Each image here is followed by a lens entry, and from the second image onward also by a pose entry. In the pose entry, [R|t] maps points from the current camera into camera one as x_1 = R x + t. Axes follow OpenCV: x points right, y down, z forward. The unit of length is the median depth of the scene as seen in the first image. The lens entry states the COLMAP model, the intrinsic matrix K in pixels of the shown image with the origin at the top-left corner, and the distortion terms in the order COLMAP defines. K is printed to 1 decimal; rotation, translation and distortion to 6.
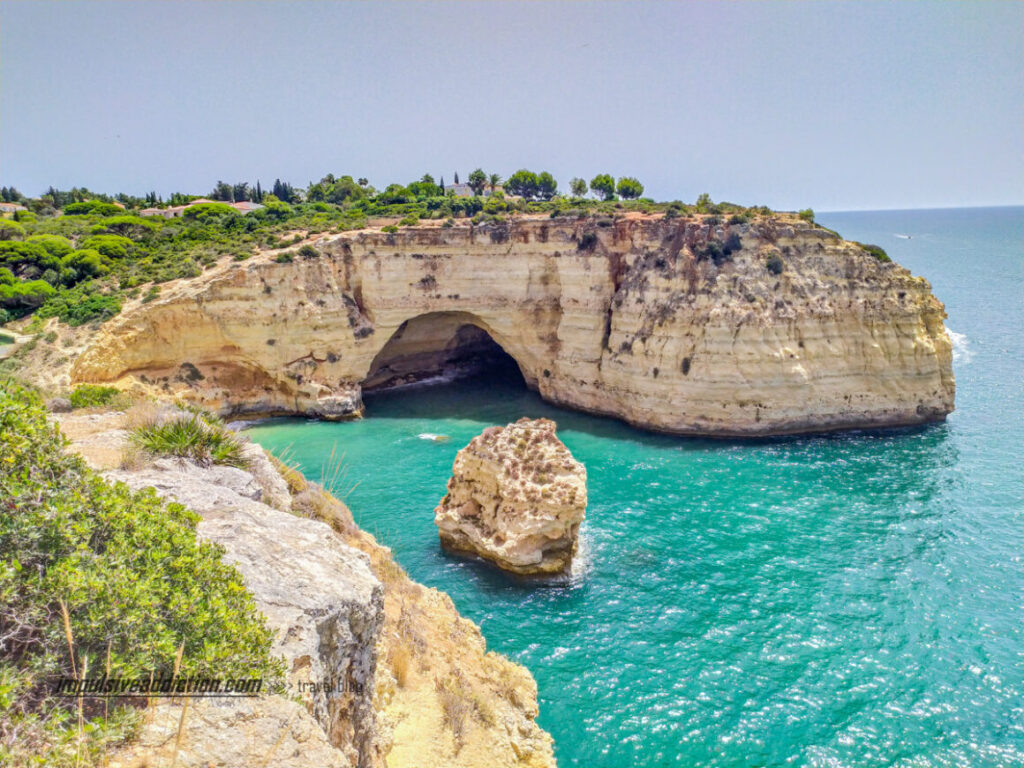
lens RADIAL K [[766.4, 0, 517.1], [0, 766.4, 383.9], [0, 0, 1]] dist [0.041219, 0.000770]
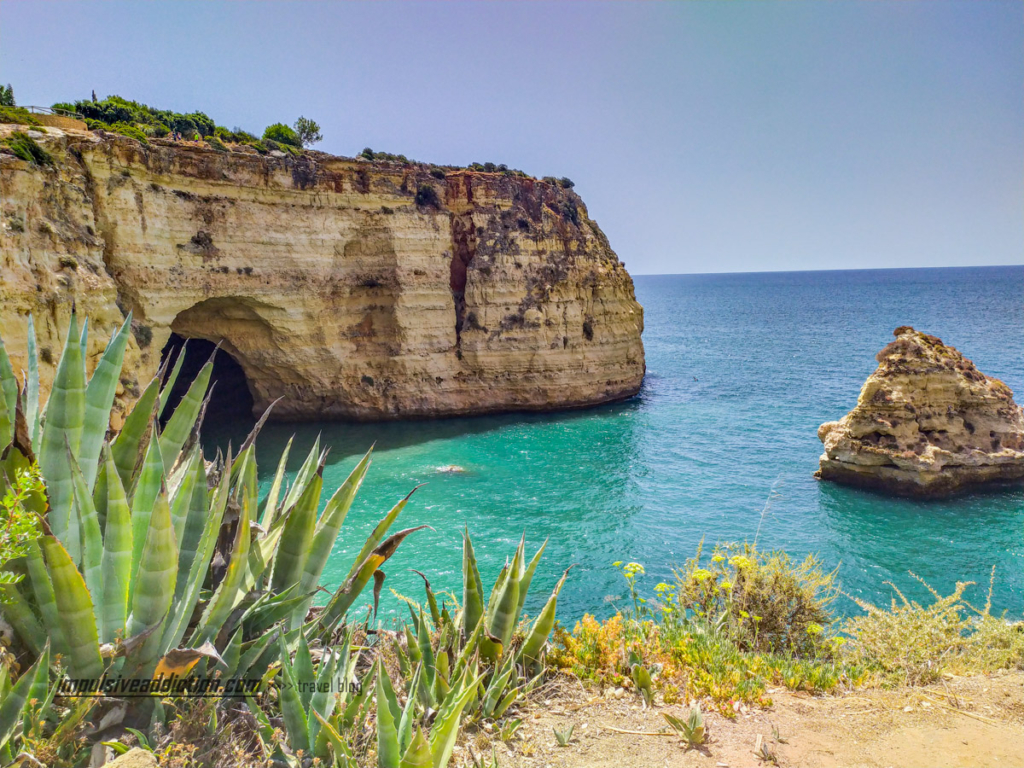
lens RADIAL K [[761.9, 0, 509.6], [0, 761.9, 387.1], [0, 0, 1]] dist [0.037938, -0.005030]
pose [[0.401670, -0.108869, 0.909290, -0.578933], [0.202334, 0.978921, 0.027827, -0.001513], [-0.893153, 0.172803, 0.415231, 0.625311]]
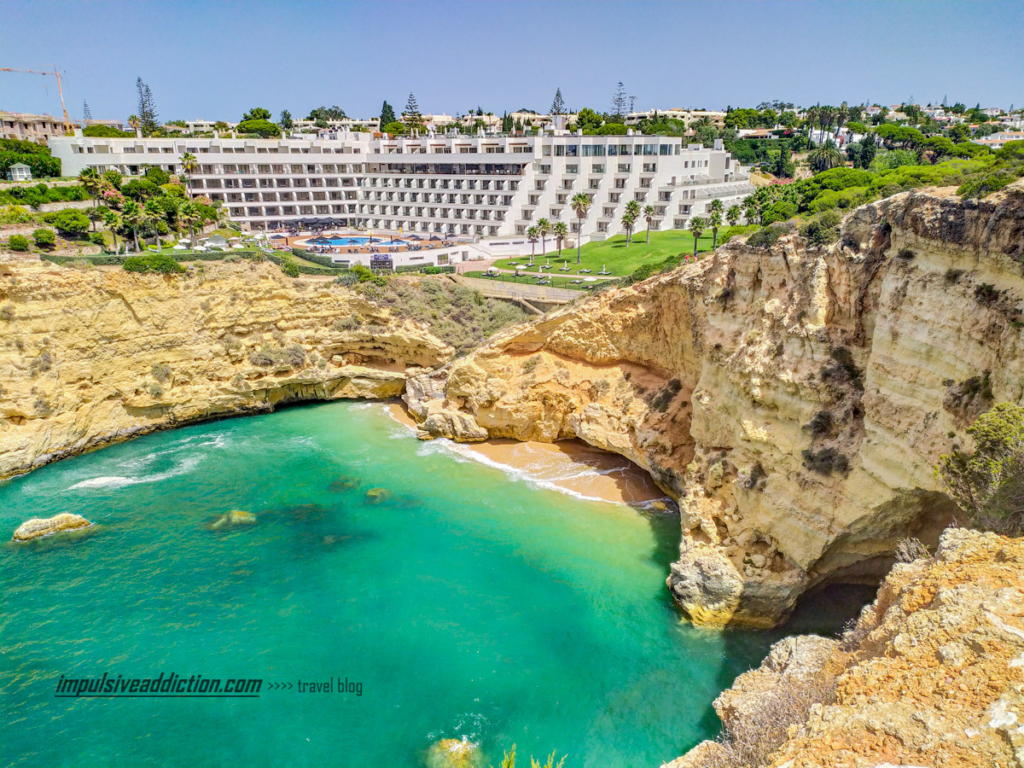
lens RADIAL K [[761.9, 0, 509.6], [0, 761.9, 384.4], [0, 0, 1]] dist [0.037938, -0.005030]
pose [[-0.191425, 0.311108, -0.930897, 0.174104], [-0.194138, 0.917696, 0.346618, -0.210332], [0.962116, 0.247073, -0.115272, 0.929219]]
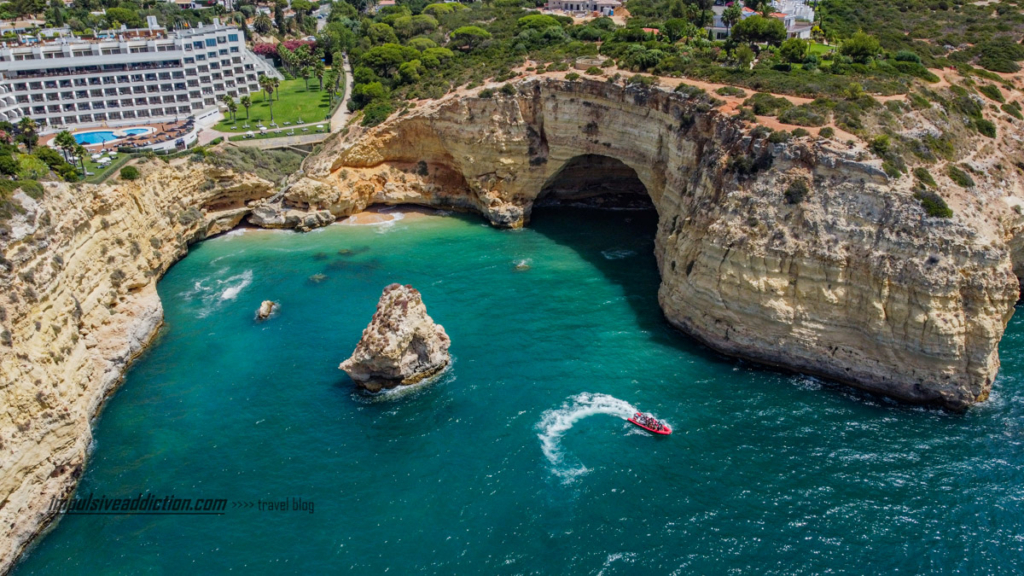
lens RADIAL K [[774.5, 0, 513.0], [0, 774.5, 285.2], [0, 0, 1]] dist [-0.014301, -0.010123]
pose [[0.733591, 0.297549, -0.610991, 0.608850], [-0.151858, 0.948094, 0.279387, -0.228109], [0.662408, -0.112172, 0.740698, 0.043468]]
